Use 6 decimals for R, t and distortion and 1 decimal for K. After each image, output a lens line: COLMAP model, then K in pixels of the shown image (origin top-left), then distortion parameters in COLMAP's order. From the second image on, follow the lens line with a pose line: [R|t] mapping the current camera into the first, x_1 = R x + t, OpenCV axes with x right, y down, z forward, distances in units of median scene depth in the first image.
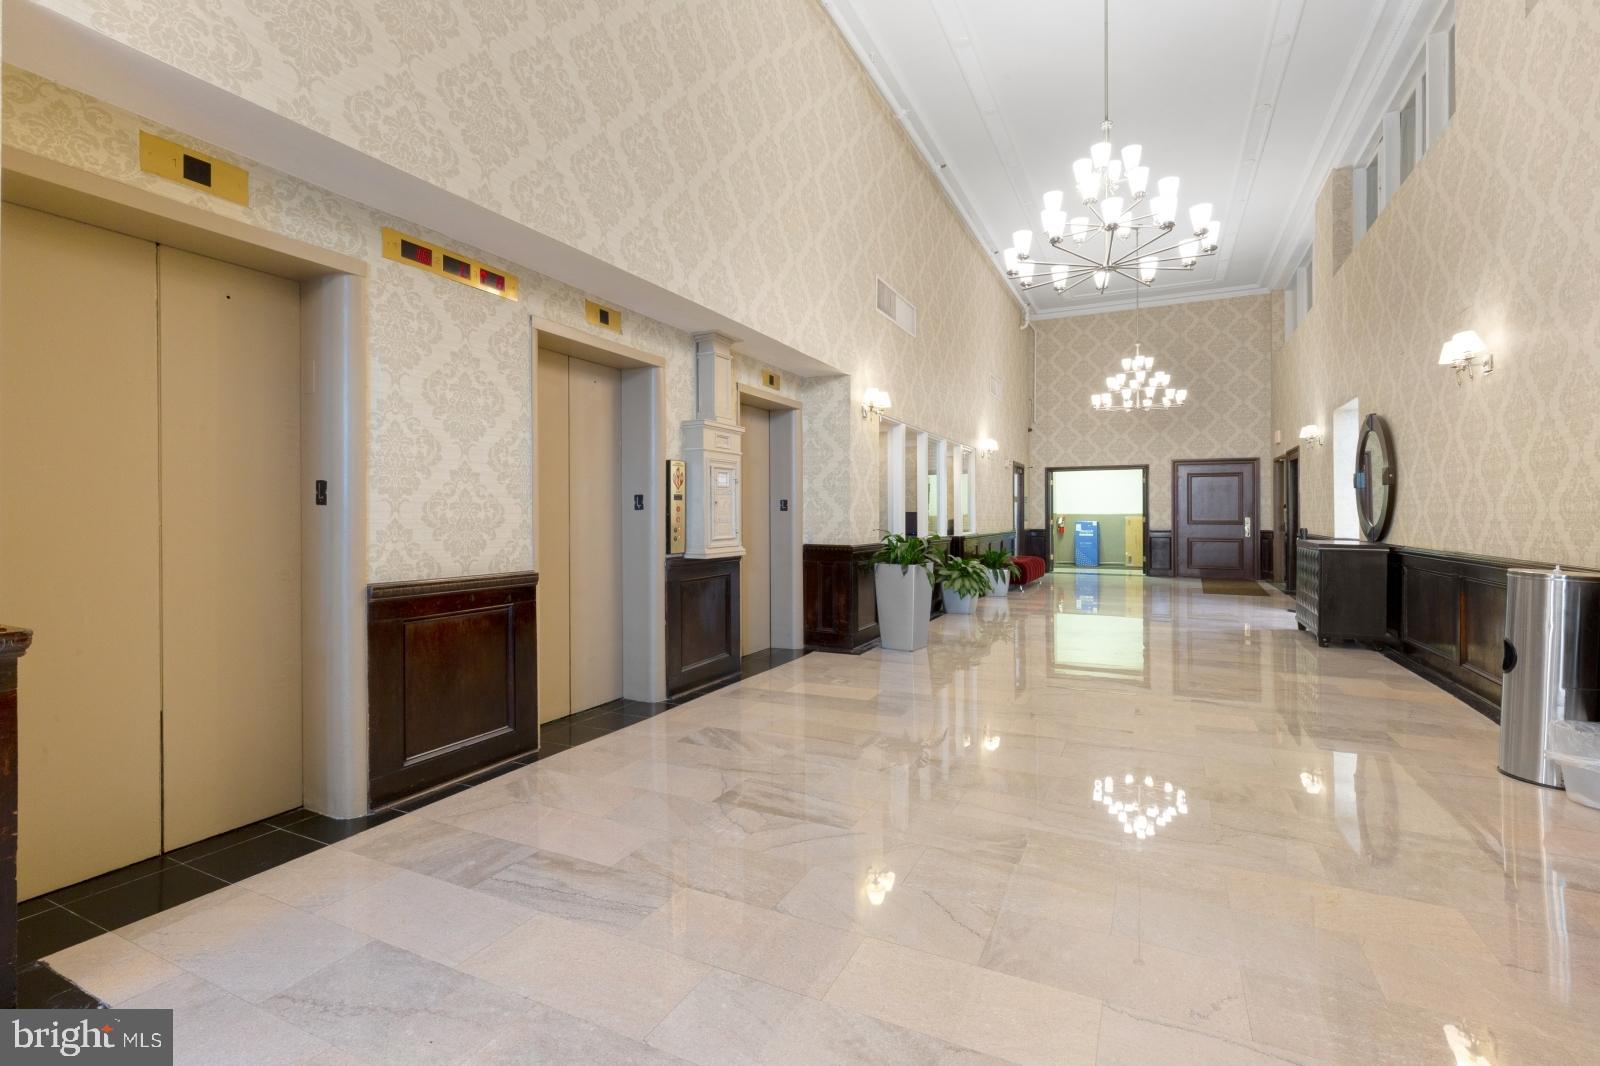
lens RADIAL K [[728.4, 0, 793.6], [0, 728.4, 527.7], [0, 0, 1]] dist [0.003752, -0.001329]
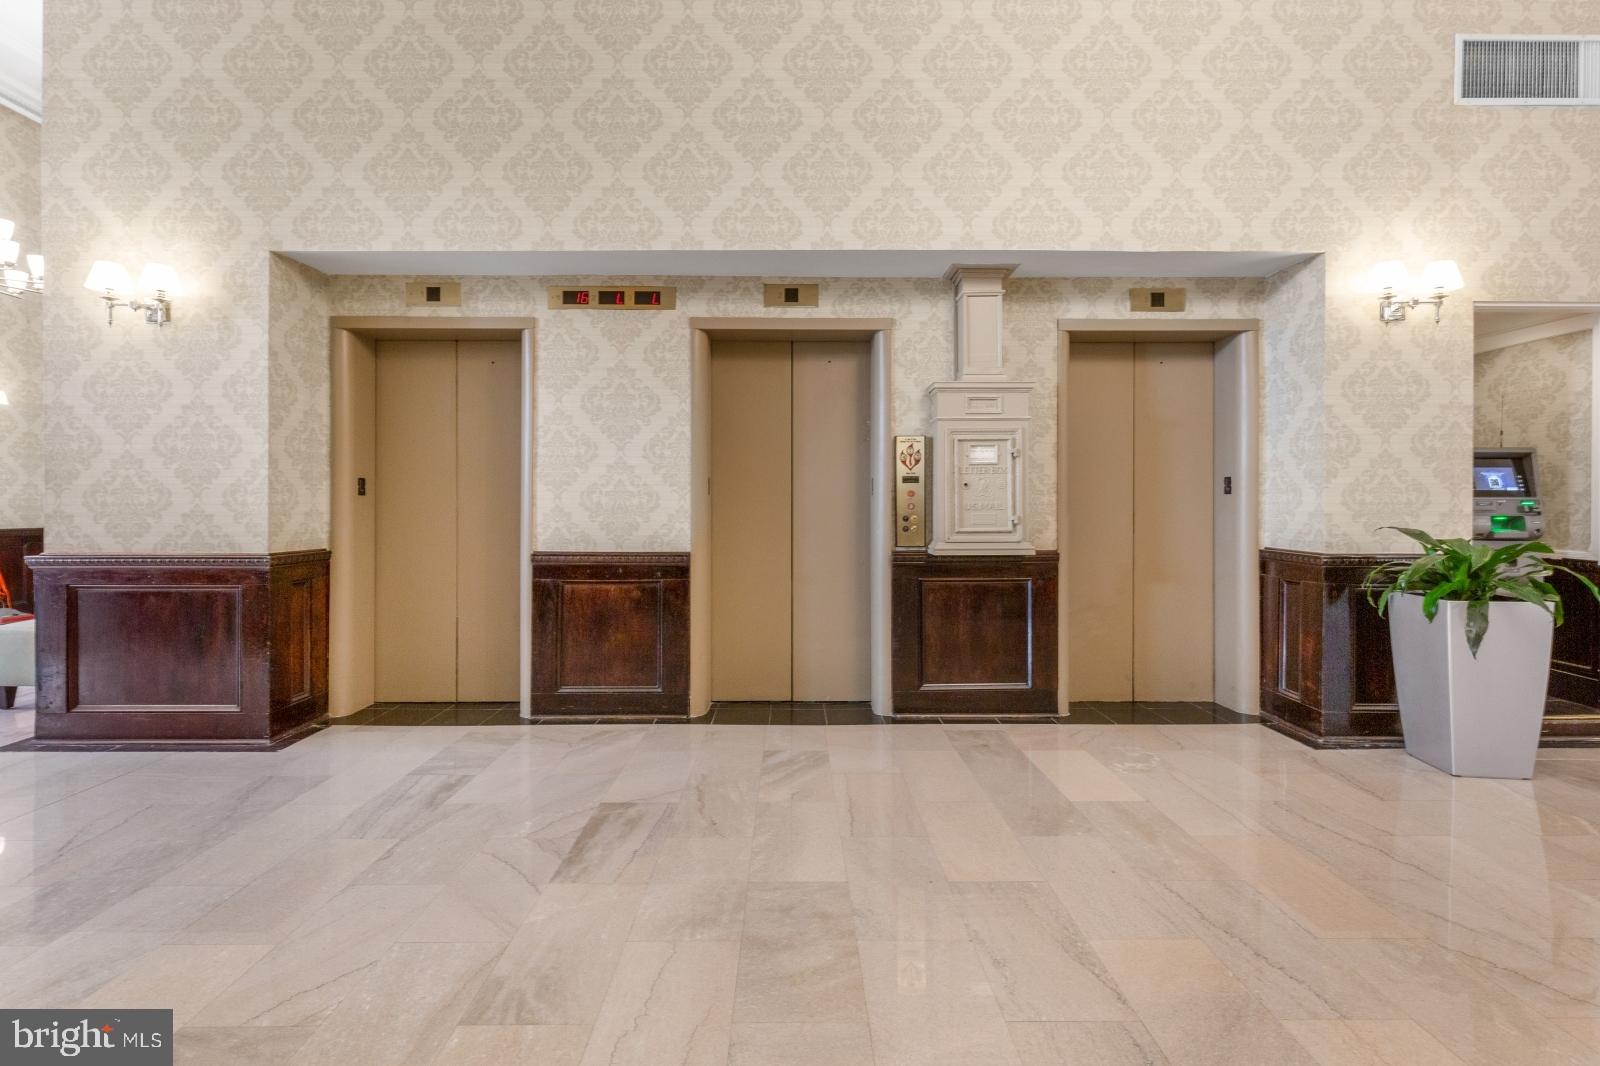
lens RADIAL K [[728.4, 0, 795.6], [0, 728.4, 517.4], [0, 0, 1]] dist [0.003752, -0.001329]
pose [[0.451507, 0.014697, -0.892147, 0.703230], [-0.014142, 0.999857, 0.009314, -0.005383], [0.892156, 0.008412, 0.451650, 0.665394]]
